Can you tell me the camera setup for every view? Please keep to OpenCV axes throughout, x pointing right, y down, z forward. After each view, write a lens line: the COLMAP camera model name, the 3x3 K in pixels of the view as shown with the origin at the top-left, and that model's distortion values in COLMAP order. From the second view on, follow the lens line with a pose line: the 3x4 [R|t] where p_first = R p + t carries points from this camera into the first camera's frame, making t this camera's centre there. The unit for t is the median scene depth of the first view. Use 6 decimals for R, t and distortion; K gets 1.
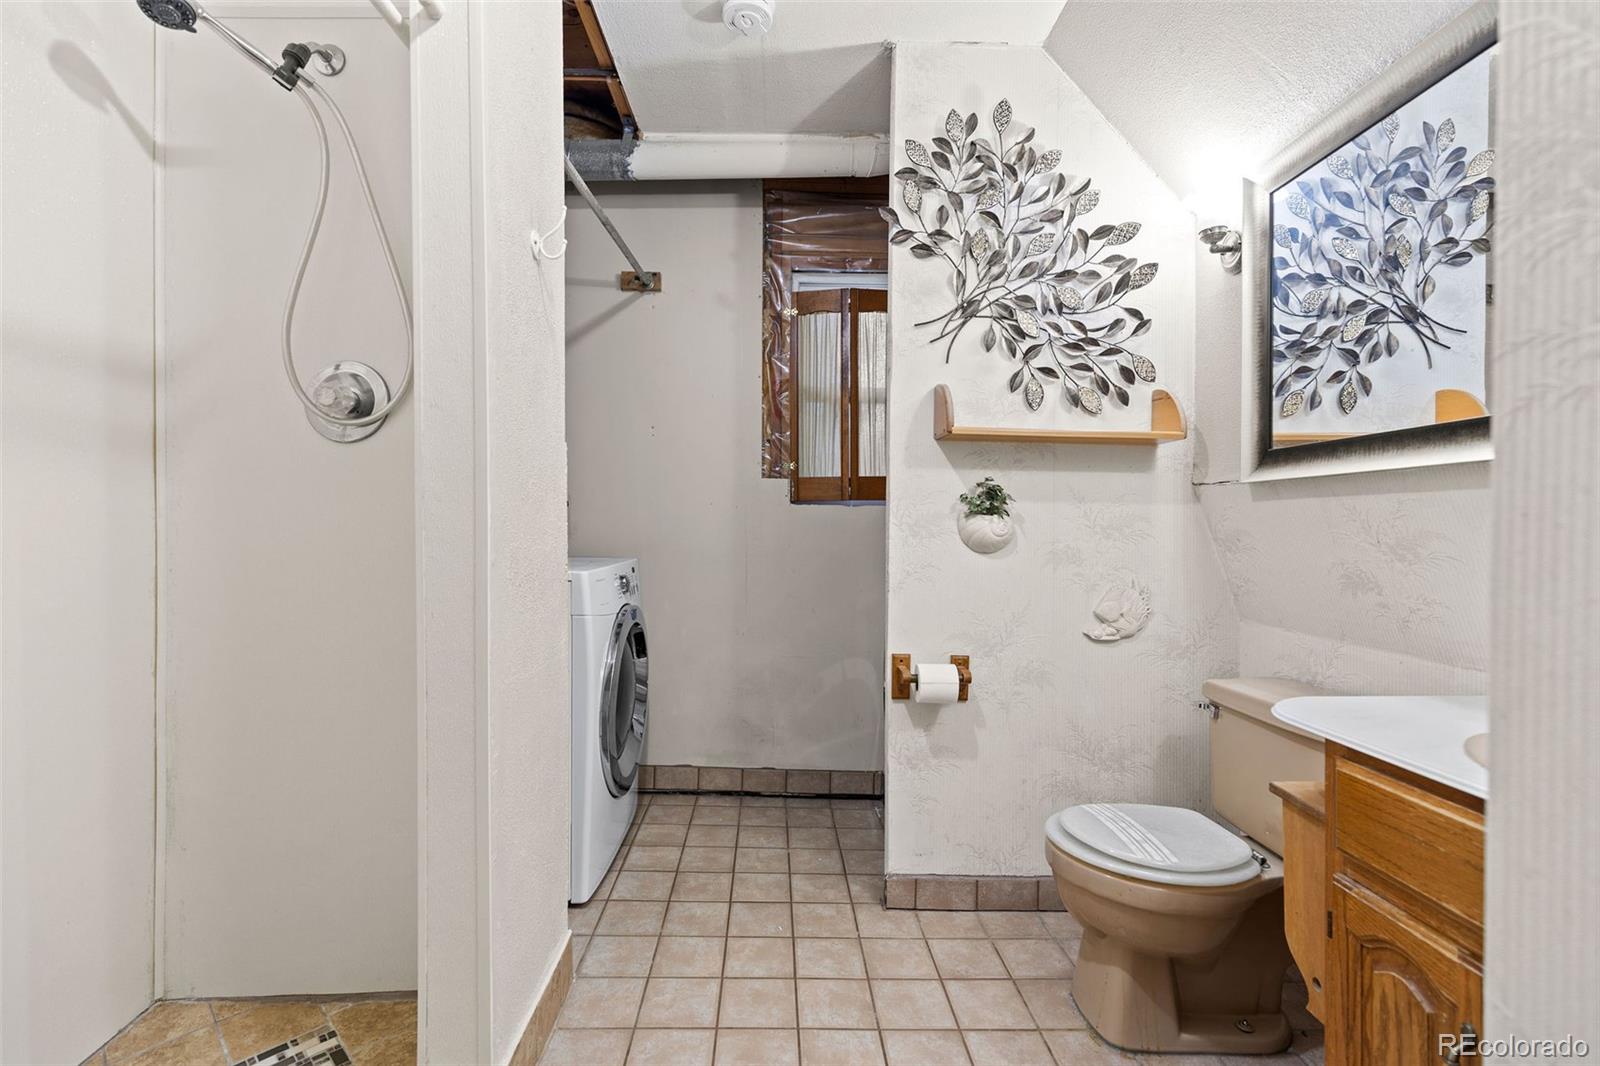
lens RADIAL K [[728.2, 0, 796.0], [0, 728.2, 523.2], [0, 0, 1]] dist [0.008941, -0.001533]
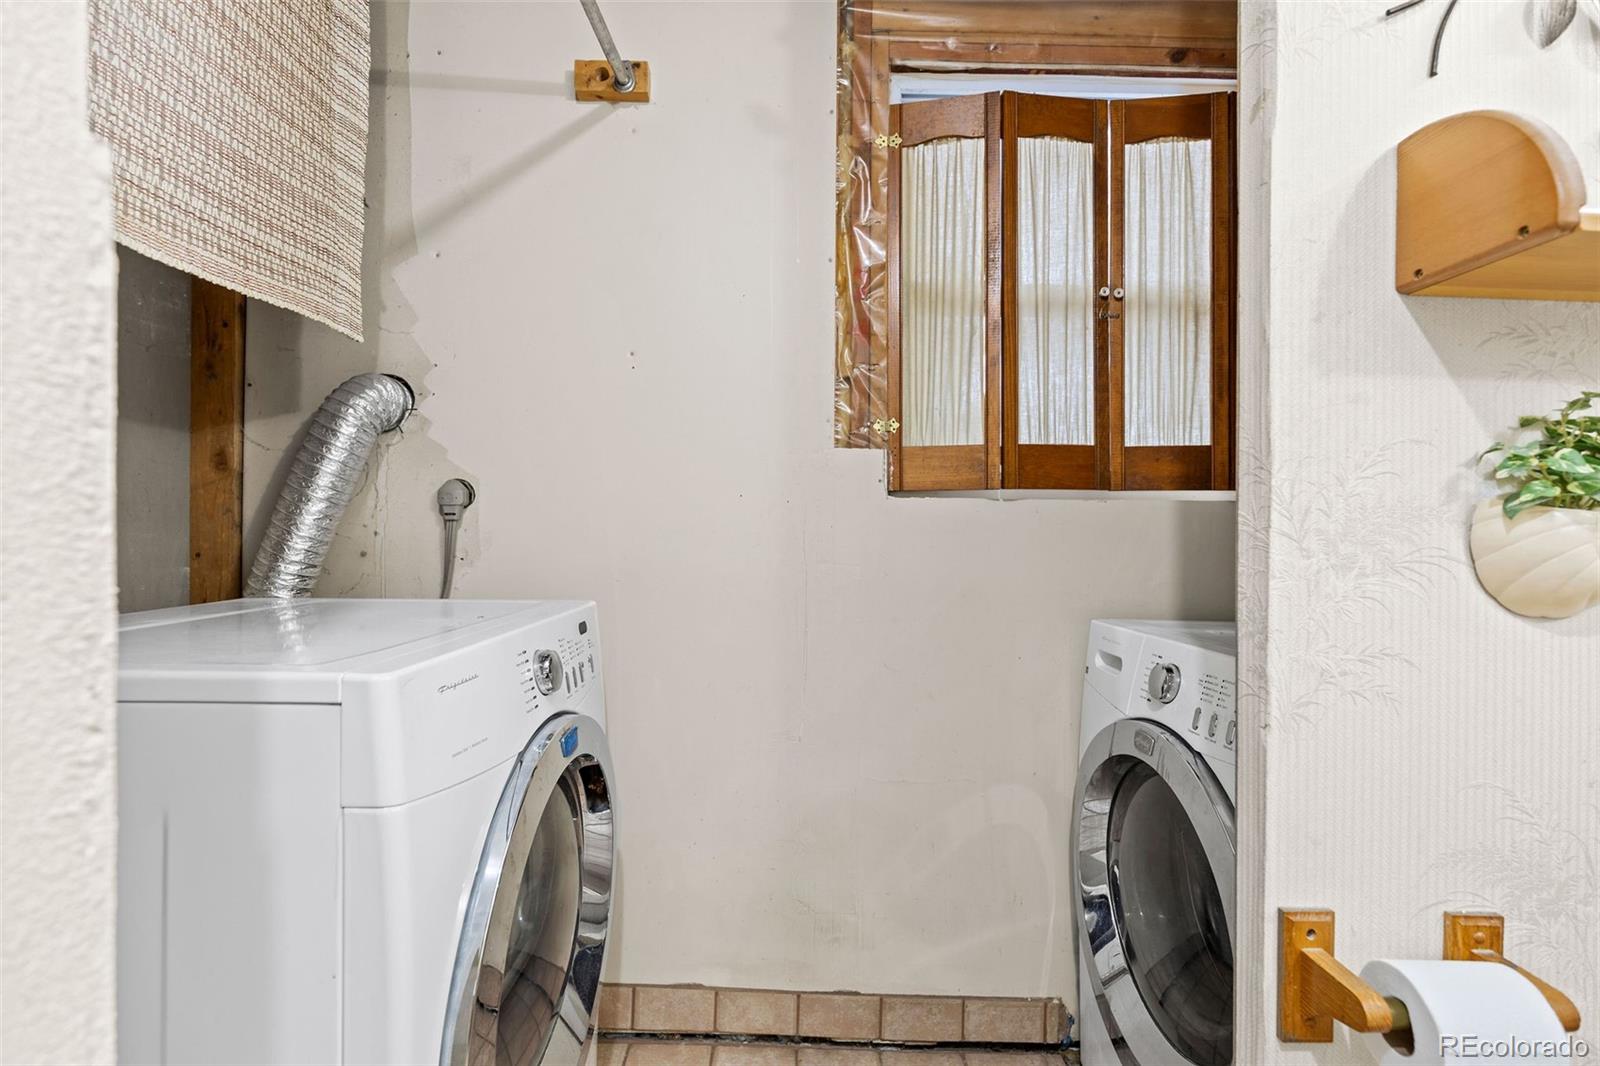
lens RADIAL K [[728.2, 0, 804.3], [0, 728.2, 538.0], [0, 0, 1]] dist [0.008941, -0.001533]
pose [[0.999967, 0.003978, -0.007032, -0.065346], [-0.003928, 0.999967, 0.007177, 0.000937], [0.007060, -0.007149, 0.999950, 0.461000]]
